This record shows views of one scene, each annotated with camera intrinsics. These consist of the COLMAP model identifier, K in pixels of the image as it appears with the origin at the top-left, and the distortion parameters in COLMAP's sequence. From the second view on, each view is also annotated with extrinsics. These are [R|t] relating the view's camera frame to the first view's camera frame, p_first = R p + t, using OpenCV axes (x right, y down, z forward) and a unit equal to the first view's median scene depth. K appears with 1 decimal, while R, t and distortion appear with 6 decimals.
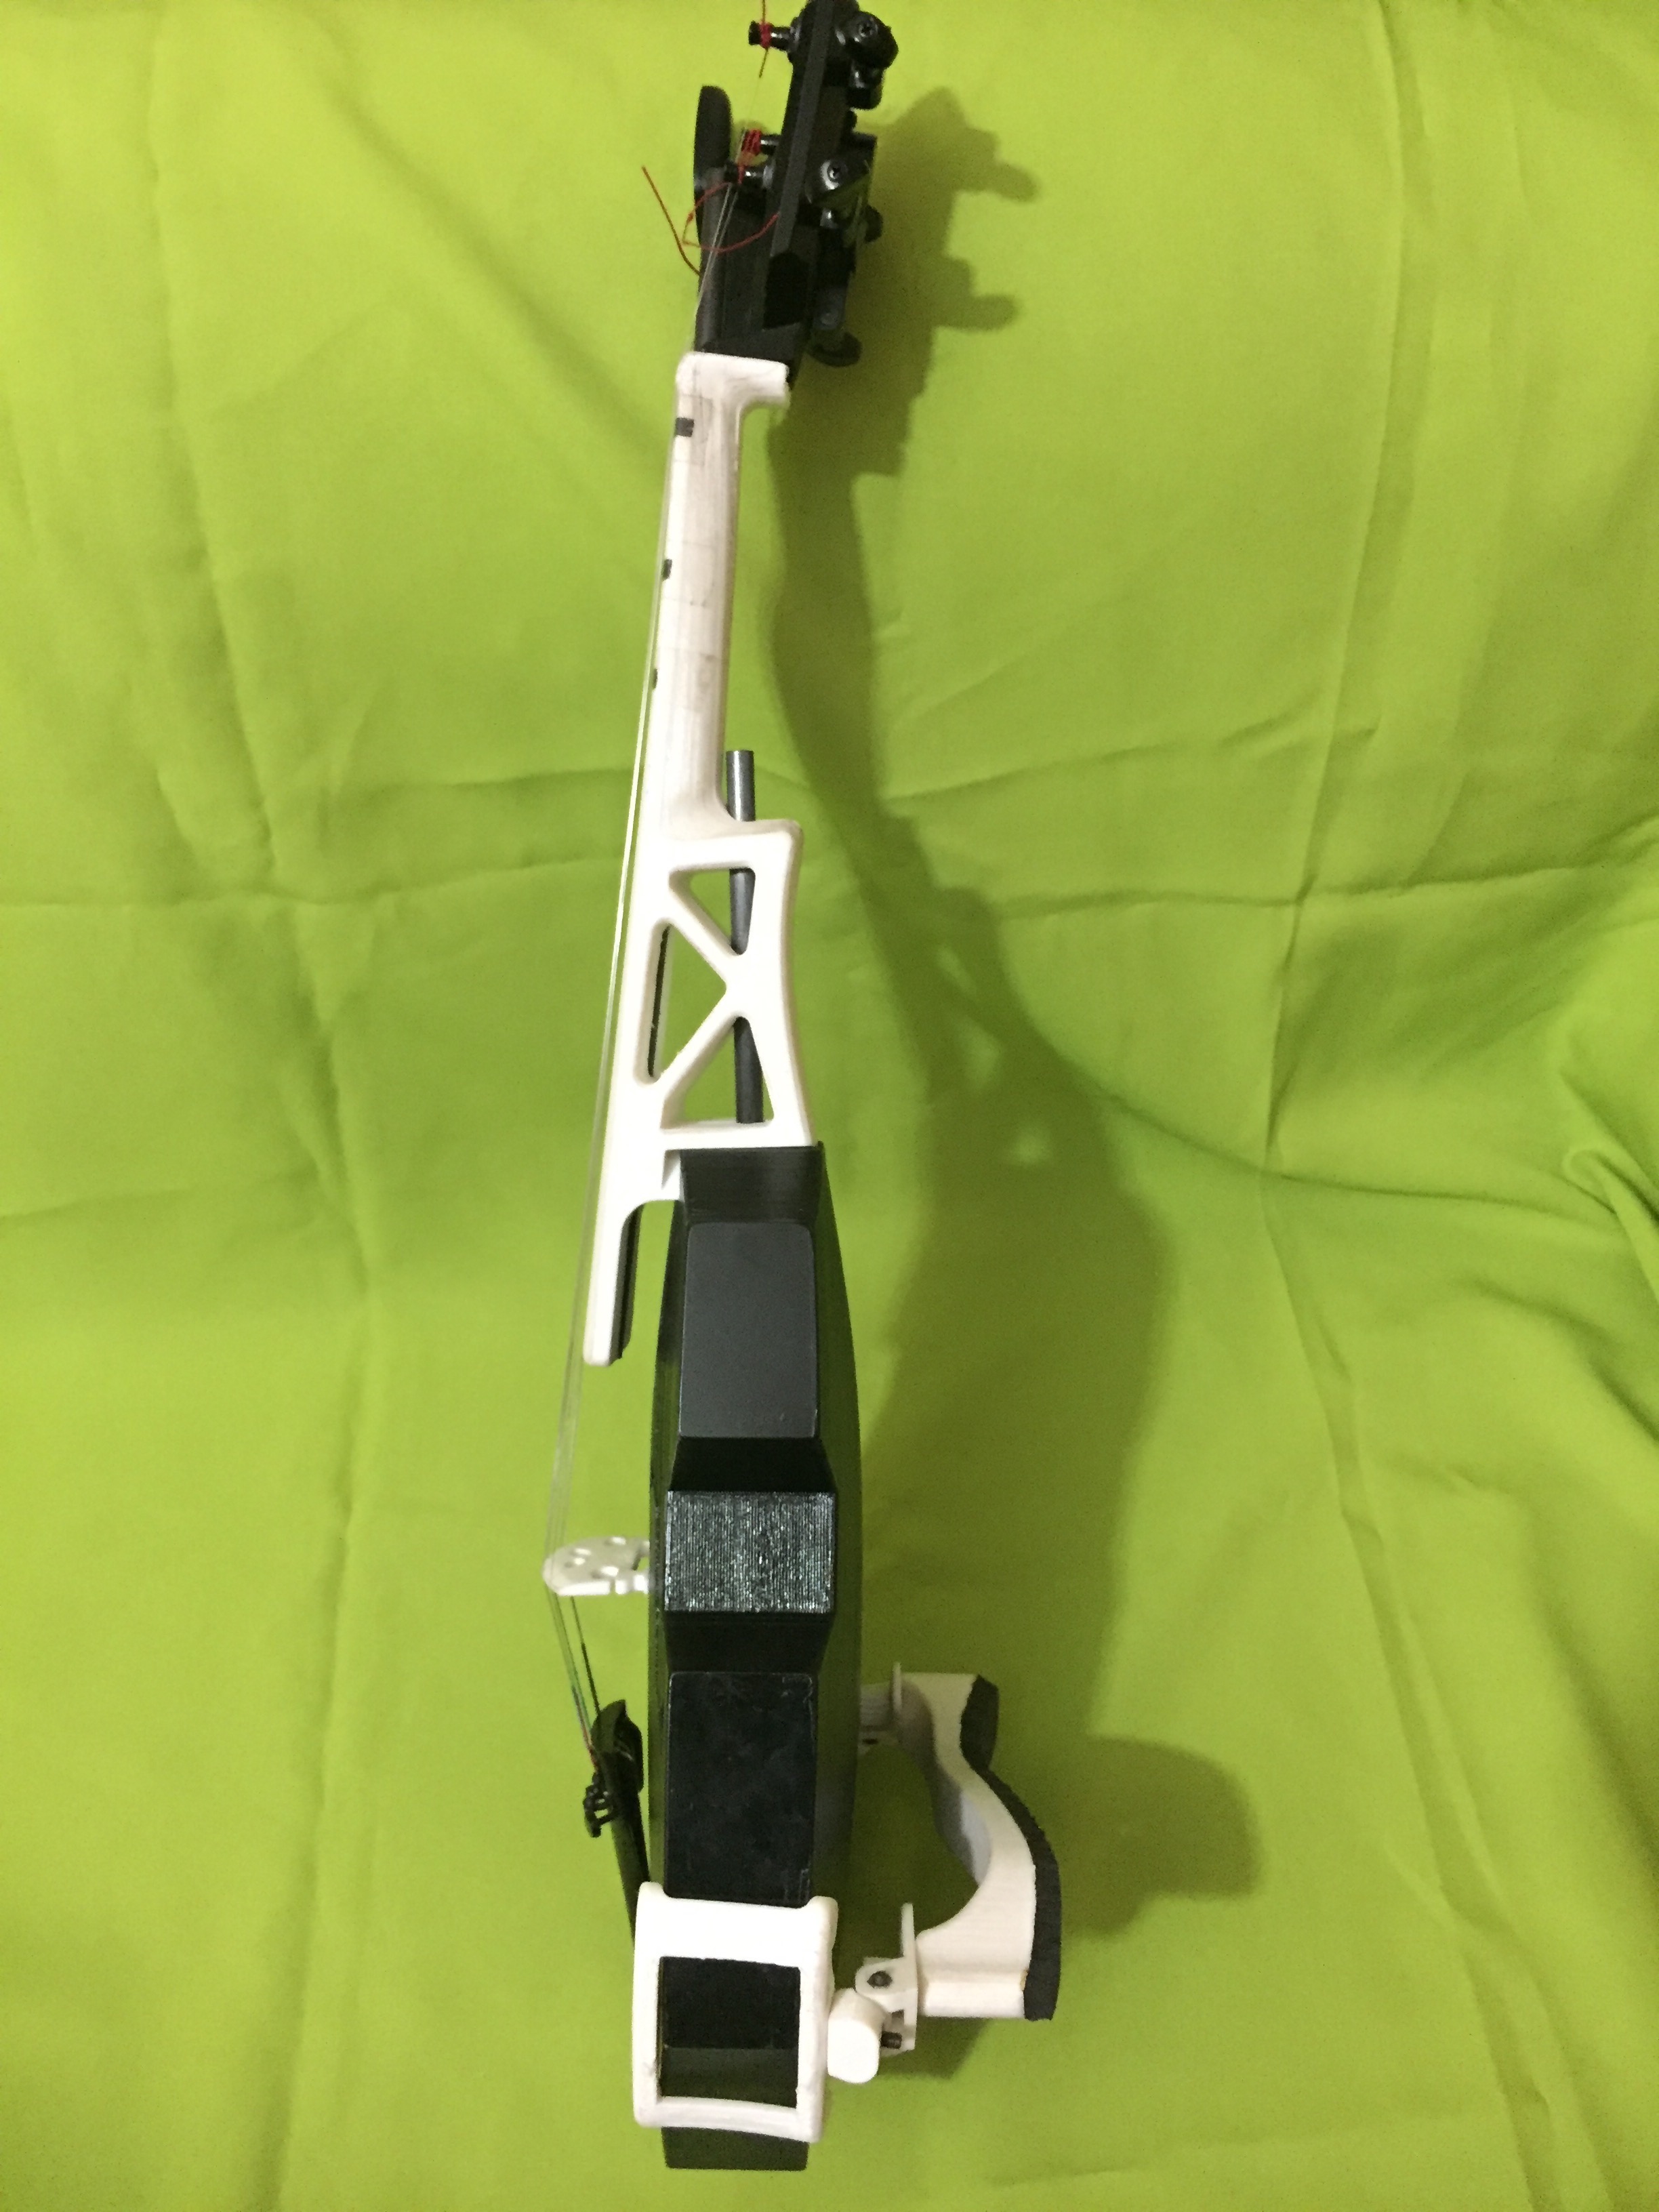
lens RADIAL K [[1865.8, 0, 829.5], [0, 1865.8, 1106.0], [0, 0, 1]] dist [0.134828, -0.161812]
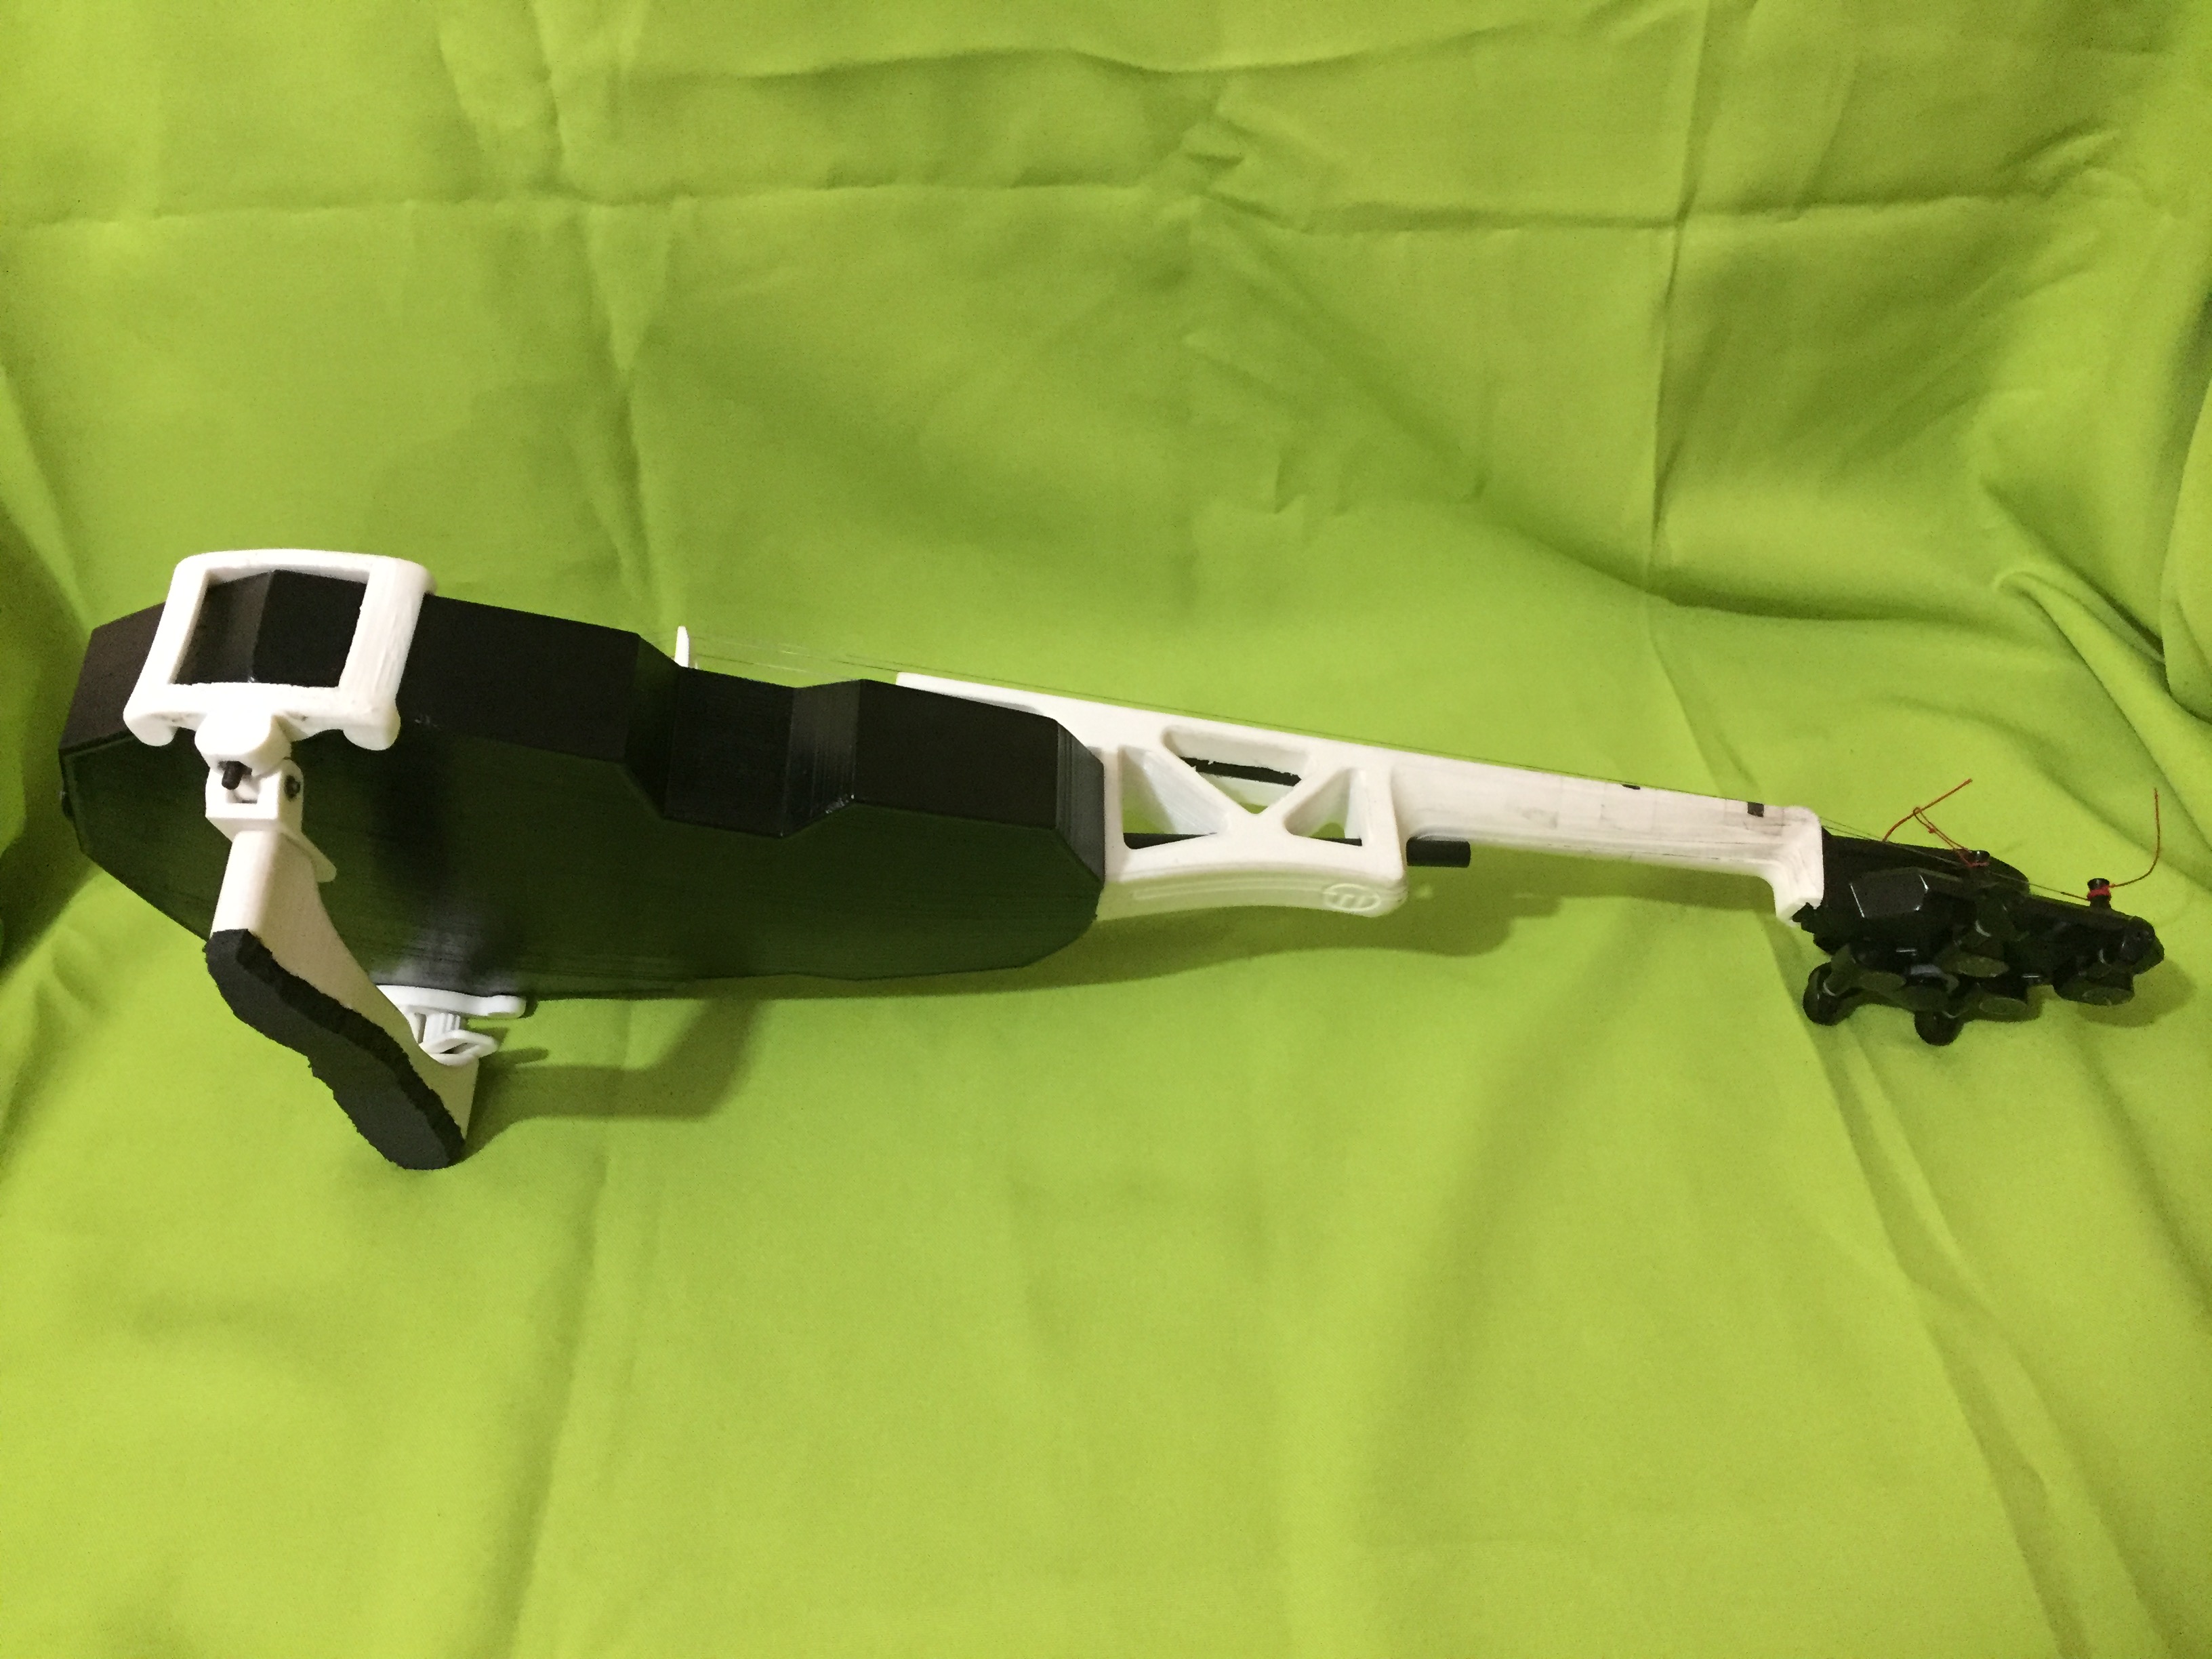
lens RADIAL K [[1865.8, 0, 1098.2], [0, 1865.8, 799.4], [0, 0, 1]] dist [0.134828, -0.161812]
pose [[0.998113, -0.017229, -0.058938, 0.019864], [0.010472, 0.993528, -0.113103, 0.282287], [0.060505, 0.112272, 0.991834, 0.108753]]
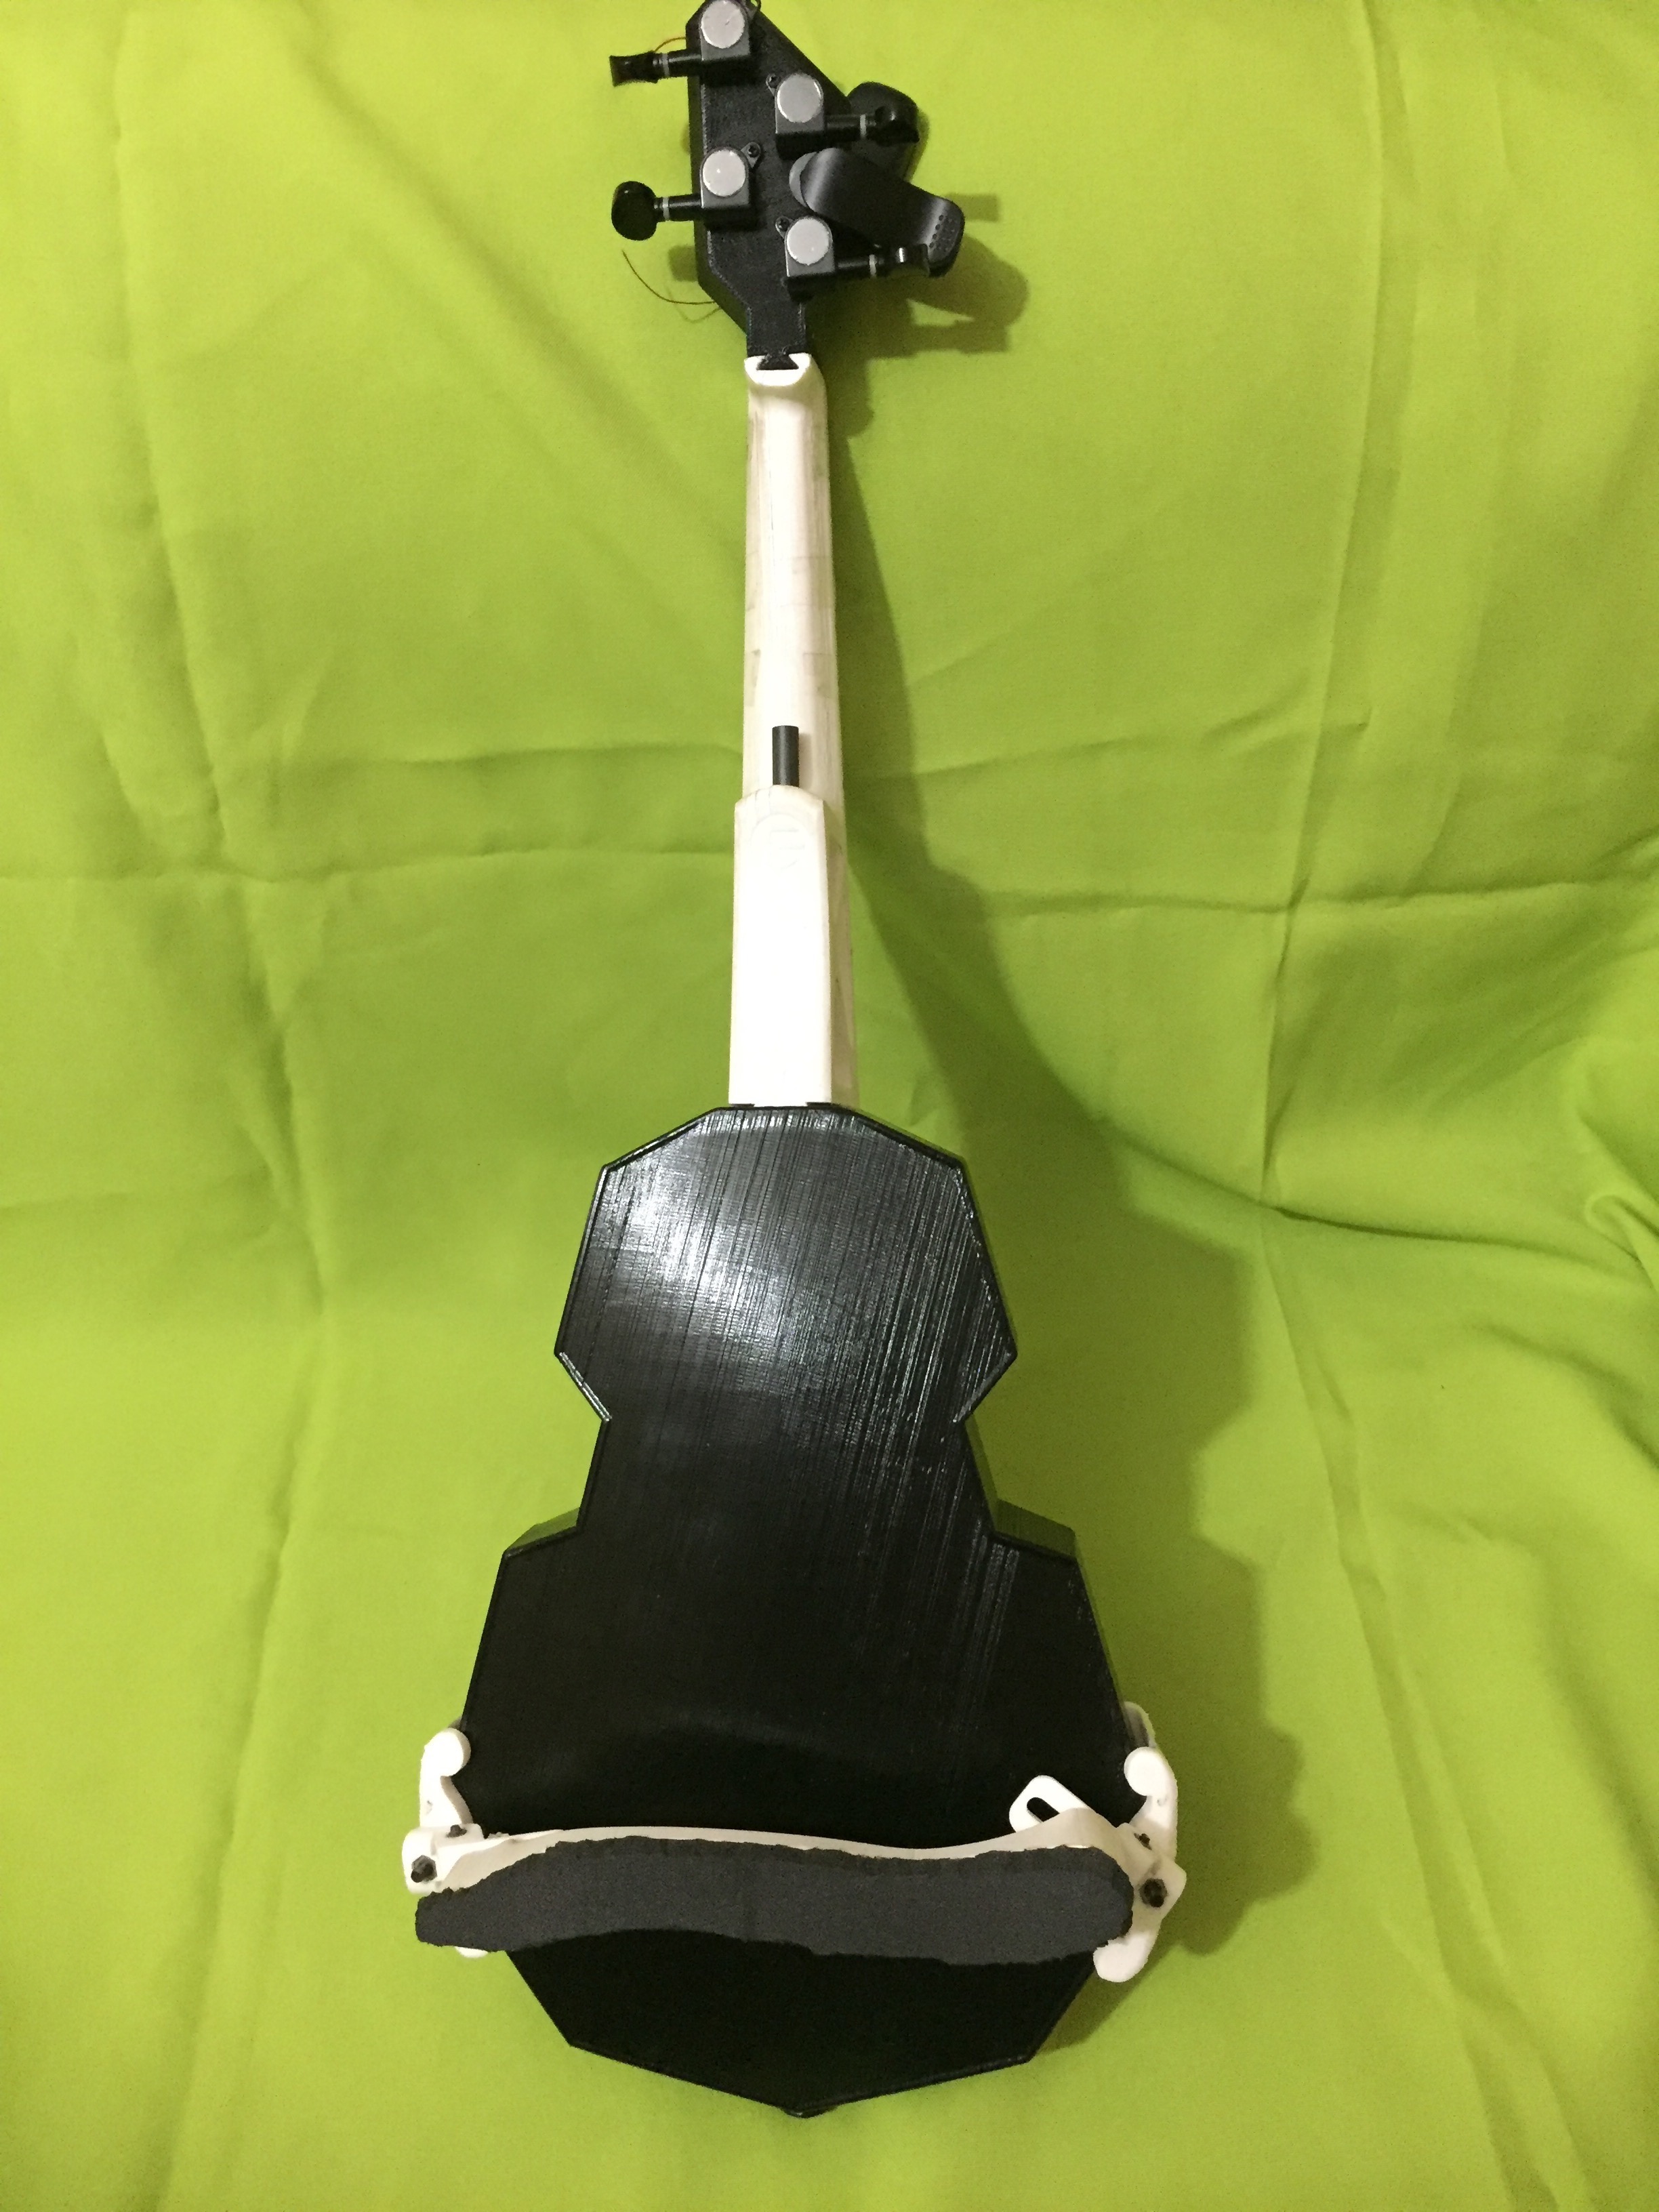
lens RADIAL K [[1865.8, 0, 829.5], [0, 1865.8, 1106.0], [0, 0, 1]] dist [0.134828, -0.161812]
pose [[0.999367, 0.016044, -0.031745, 0.048376], [-0.018596, 0.996474, -0.081815, 0.078775], [0.030320, 0.082354, 0.996142, 0.046183]]
